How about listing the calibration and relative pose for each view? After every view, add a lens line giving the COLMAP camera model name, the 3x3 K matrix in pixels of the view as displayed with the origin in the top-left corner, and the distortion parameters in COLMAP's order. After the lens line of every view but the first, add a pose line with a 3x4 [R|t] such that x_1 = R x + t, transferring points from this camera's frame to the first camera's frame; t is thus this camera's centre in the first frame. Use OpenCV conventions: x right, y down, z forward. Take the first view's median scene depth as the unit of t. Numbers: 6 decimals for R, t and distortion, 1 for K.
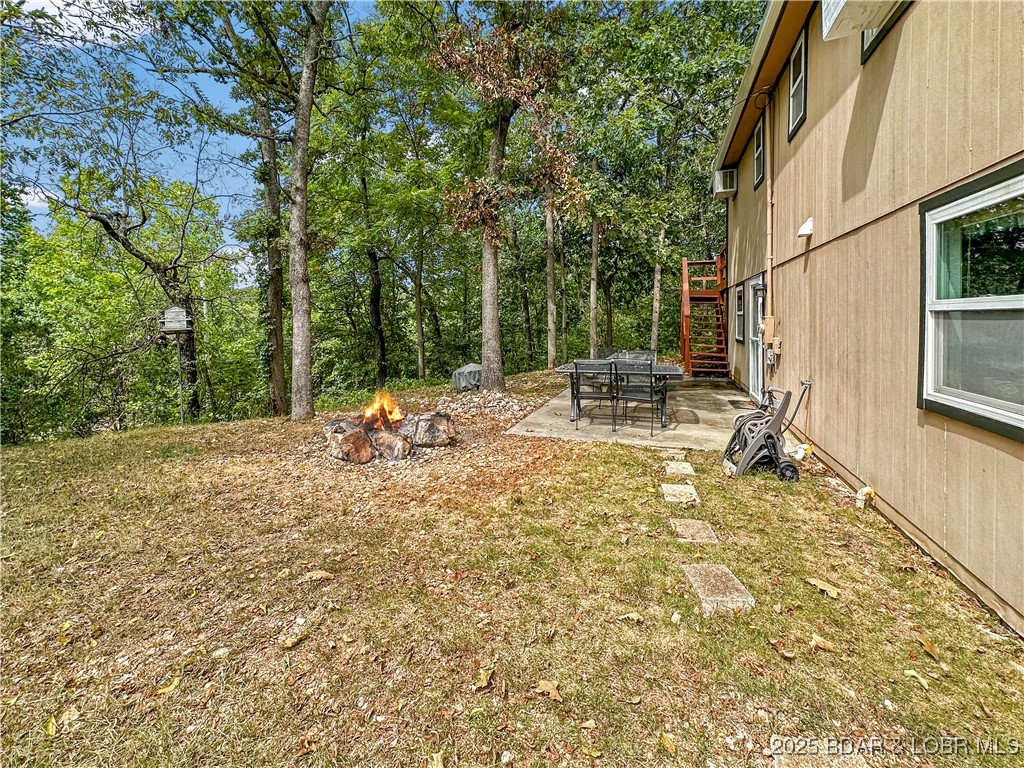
lens RADIAL K [[476.6, 0, 513.0], [0, 476.6, 358.3], [0, 0, 1]] dist [-0.001205, 0.000816]
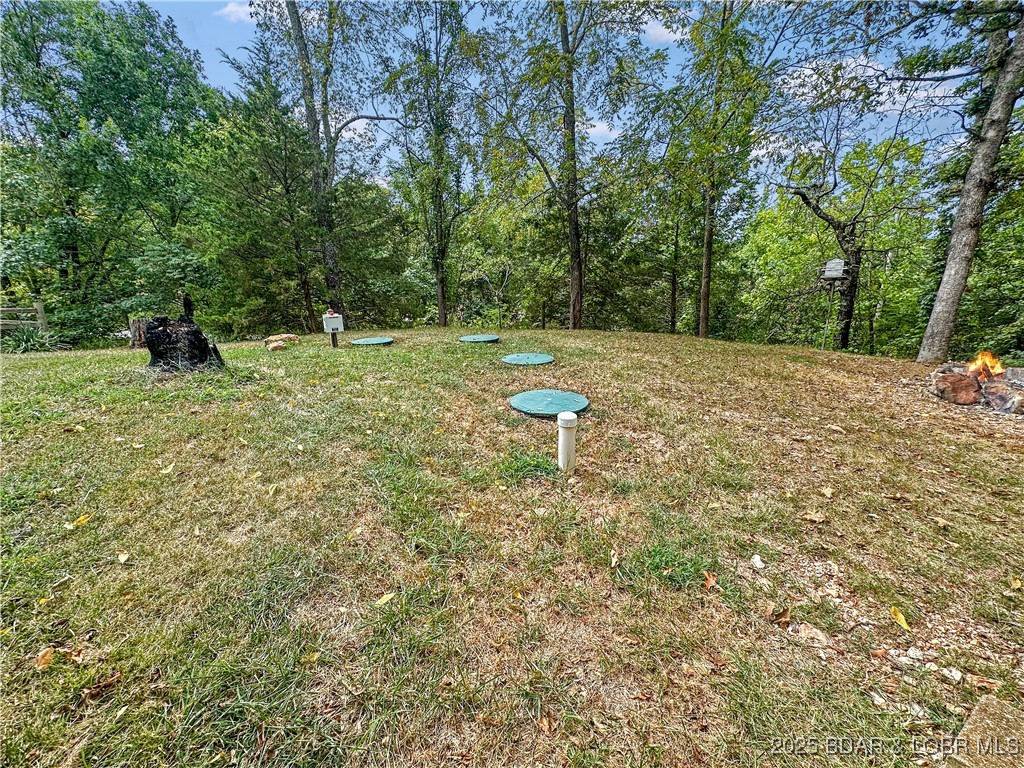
lens RADIAL K [[476.6, 0, 513.0], [0, 476.6, 358.3], [0, 0, 1]] dist [-0.001205, 0.000816]
pose [[0.294902, 0.161149, -0.941841, 0.216497], [-0.065845, 0.986760, 0.148217, 0.017451], [0.953256, 0.018306, 0.301608, -0.150841]]
